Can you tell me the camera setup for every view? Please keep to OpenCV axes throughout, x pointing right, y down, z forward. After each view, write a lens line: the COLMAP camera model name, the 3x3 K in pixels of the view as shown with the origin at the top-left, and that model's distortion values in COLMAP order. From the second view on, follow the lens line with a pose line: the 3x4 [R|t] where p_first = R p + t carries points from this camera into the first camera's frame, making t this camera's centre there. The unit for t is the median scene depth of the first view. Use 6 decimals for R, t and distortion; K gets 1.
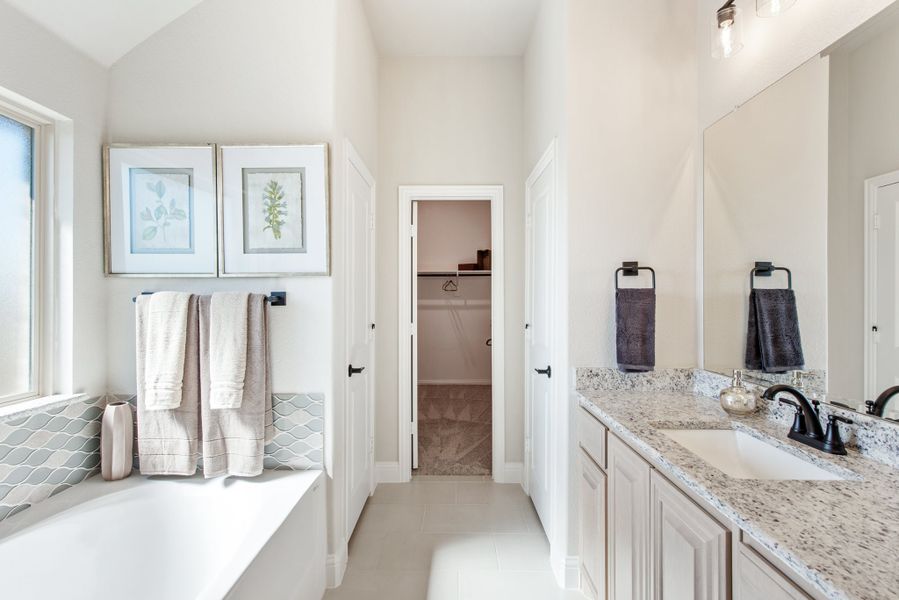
lens RADIAL K [[387.9, 0, 449.0], [0, 387.9, 298.3], [0, 0, 1]] dist [0.001904, 0.000201]
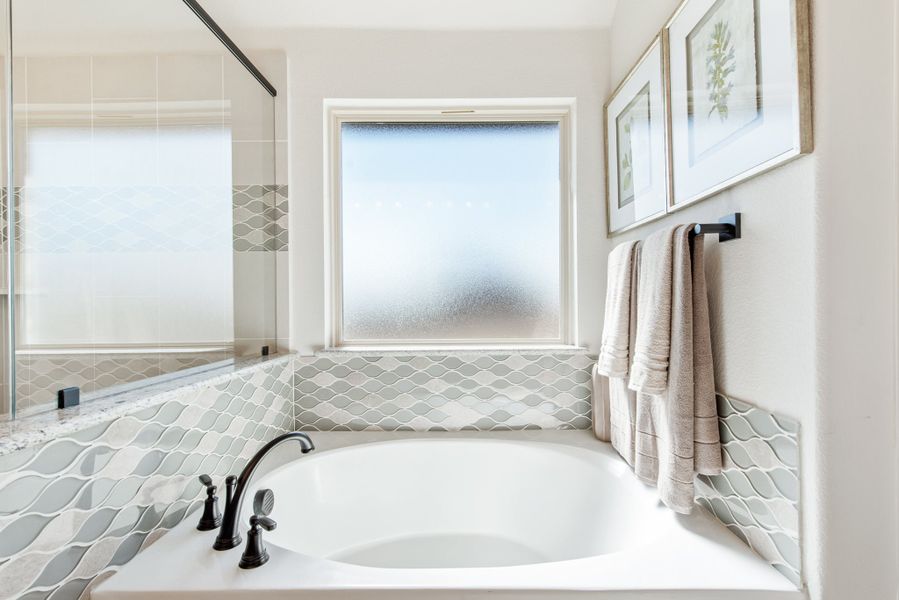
lens RADIAL K [[387.9, 0, 451.7], [0, 387.9, 301.4], [0, 0, 1]] dist [0.001904, 0.000201]
pose [[0.013143, 0.007204, -0.999888, 0.120917], [0.009994, 0.999923, 0.007336, 0.100287], [0.999864, -0.010089, 0.013070, 0.593765]]
